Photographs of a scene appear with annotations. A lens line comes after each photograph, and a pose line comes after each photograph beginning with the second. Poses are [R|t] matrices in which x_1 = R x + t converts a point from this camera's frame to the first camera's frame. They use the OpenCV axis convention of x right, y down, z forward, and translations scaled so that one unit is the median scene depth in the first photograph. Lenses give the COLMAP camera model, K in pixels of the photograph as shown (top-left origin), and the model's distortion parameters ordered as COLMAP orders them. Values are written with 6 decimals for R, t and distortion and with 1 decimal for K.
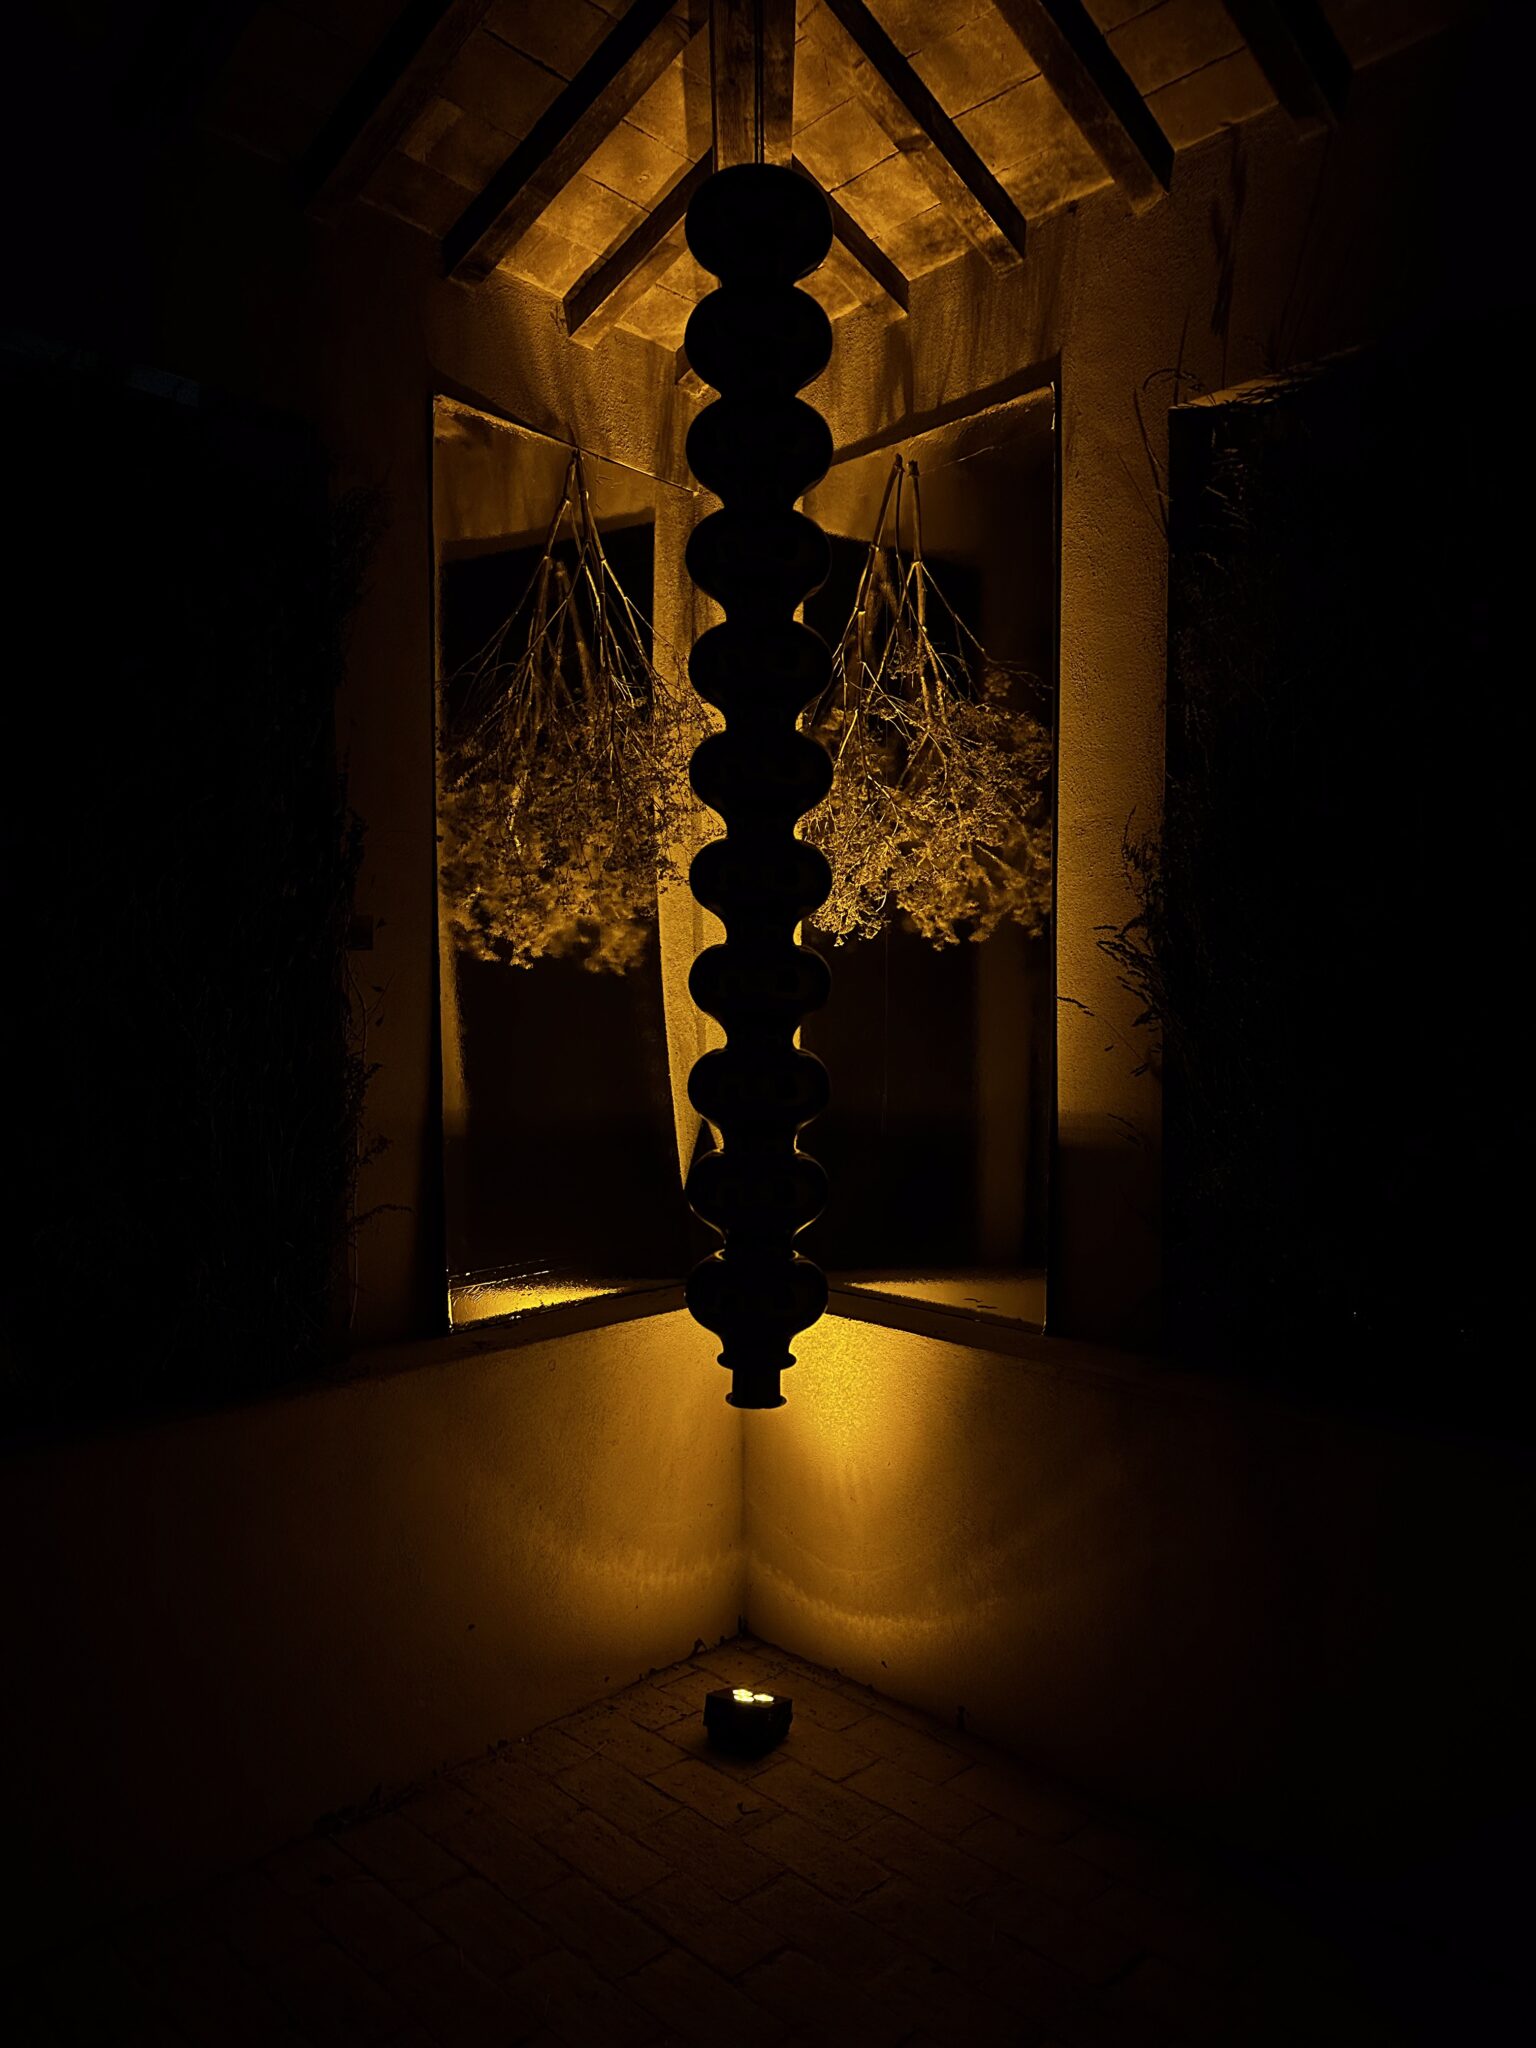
lens RADIAL K [[1432.4, 0, 765.3], [0, 1432.4, 1020.3], [0, 0, 1]] dist [0.026900, -0.034089]
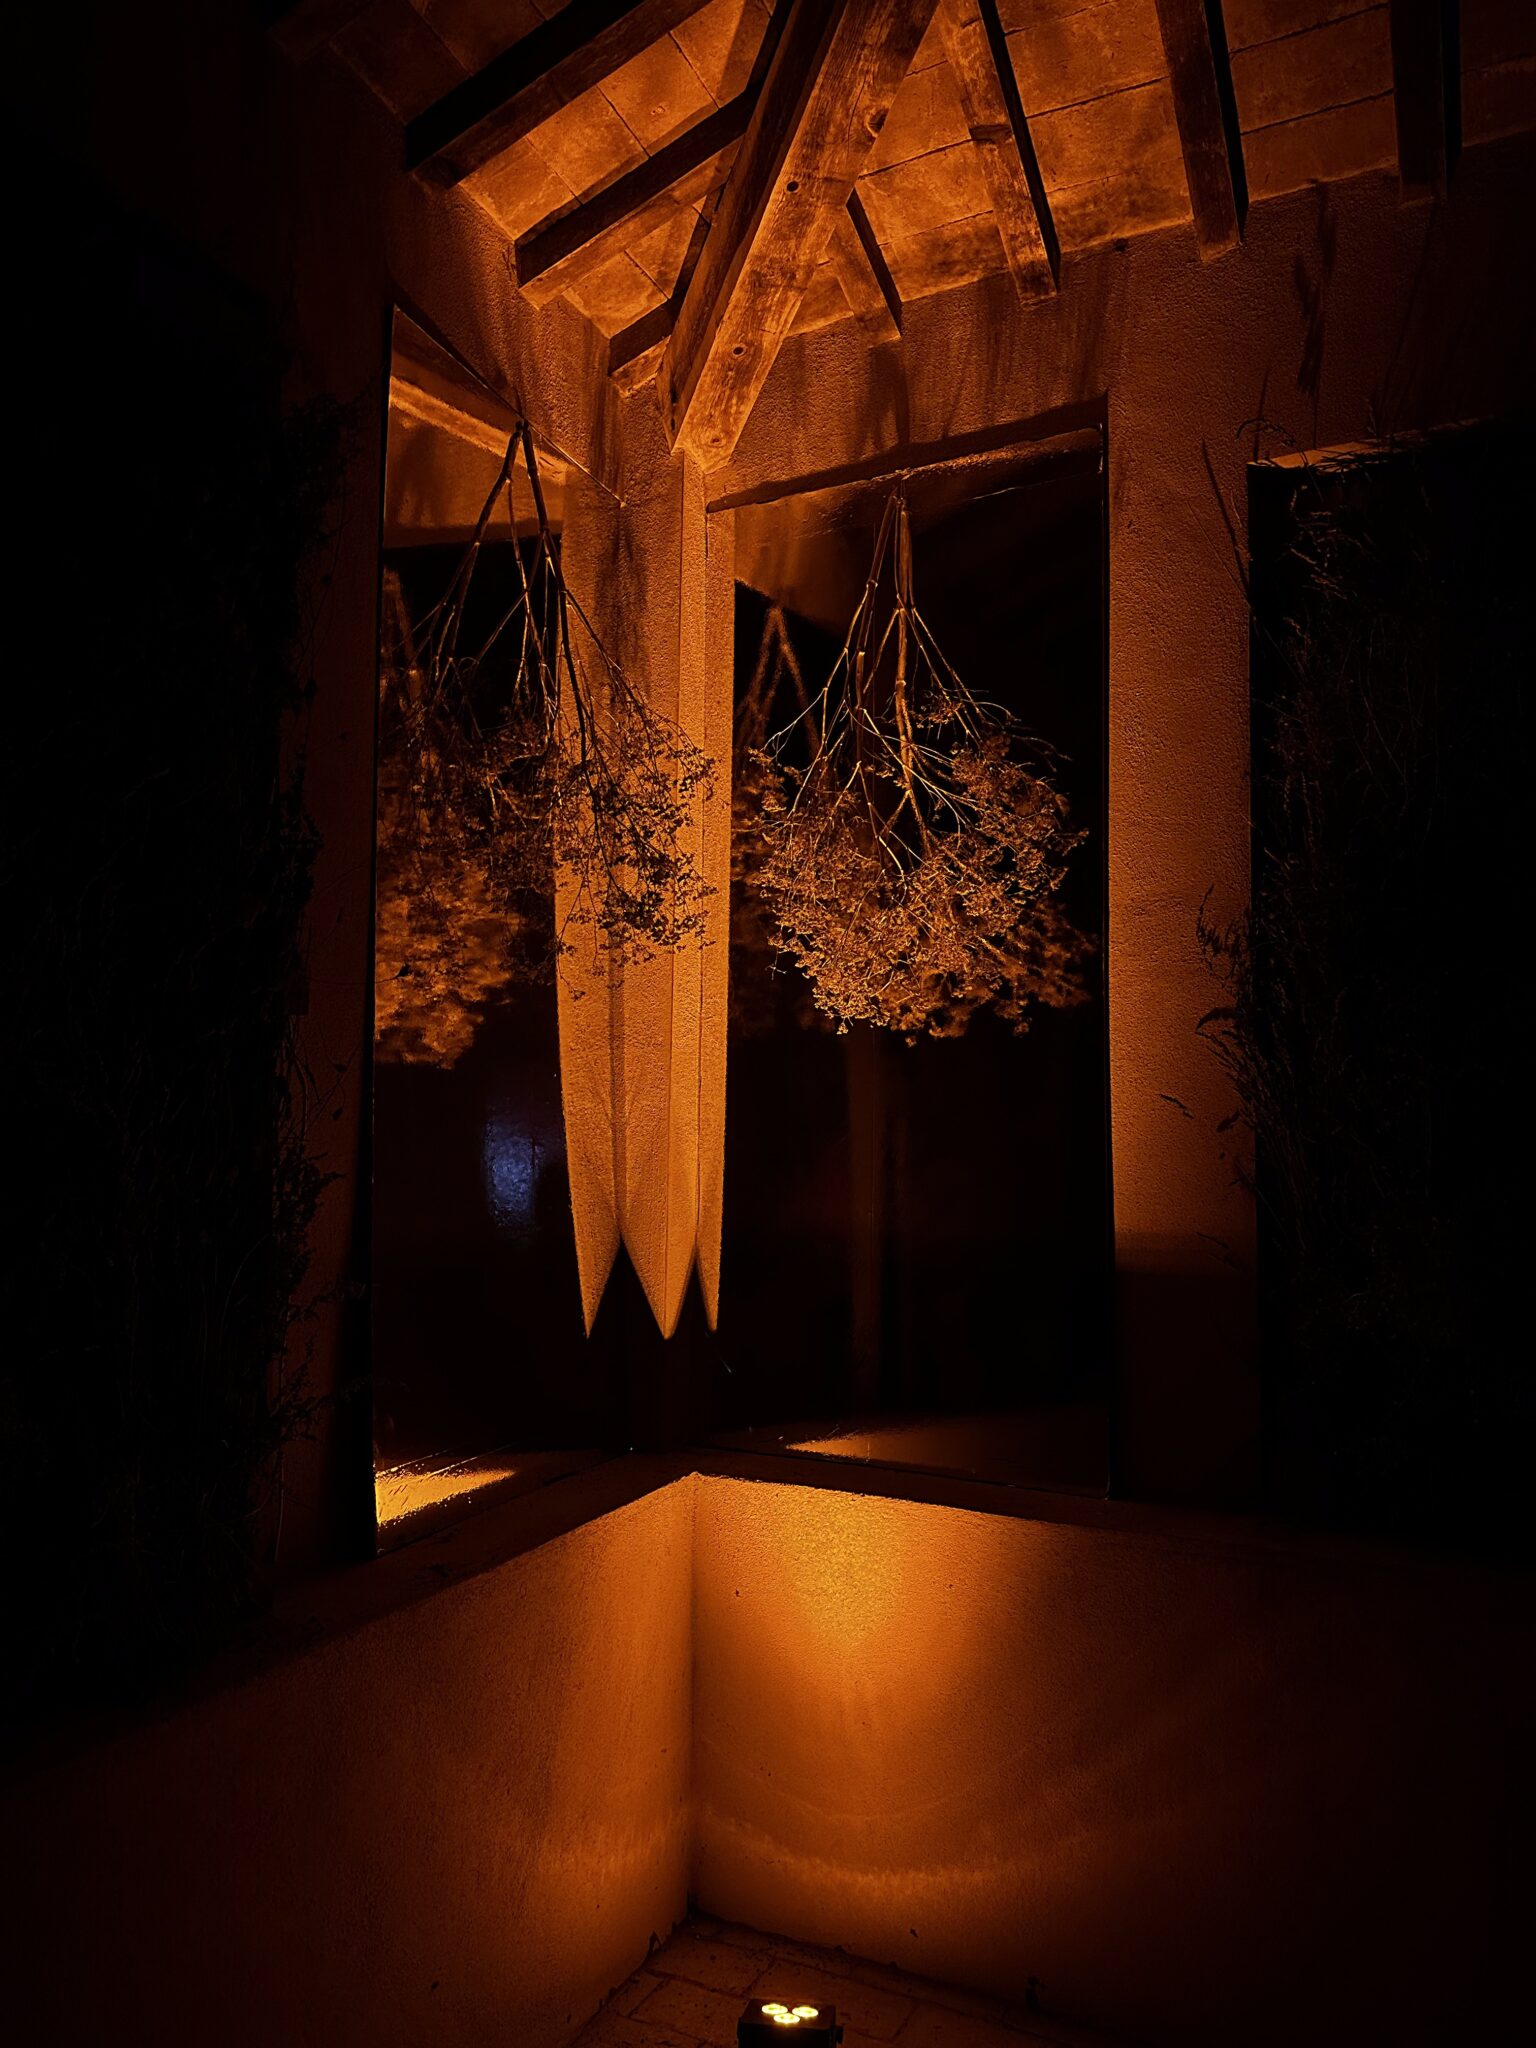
lens RADIAL K [[1432.4, 0, 768.3], [0, 1432.4, 1018.4], [0, 0, 1]] dist [0.026900, -0.034089]
pose [[0.947270, 0.035021, 0.318516, -0.270451], [-0.006042, 0.995785, -0.091517, 0.016239], [-0.320378, 0.084767, 0.943490, 0.233493]]
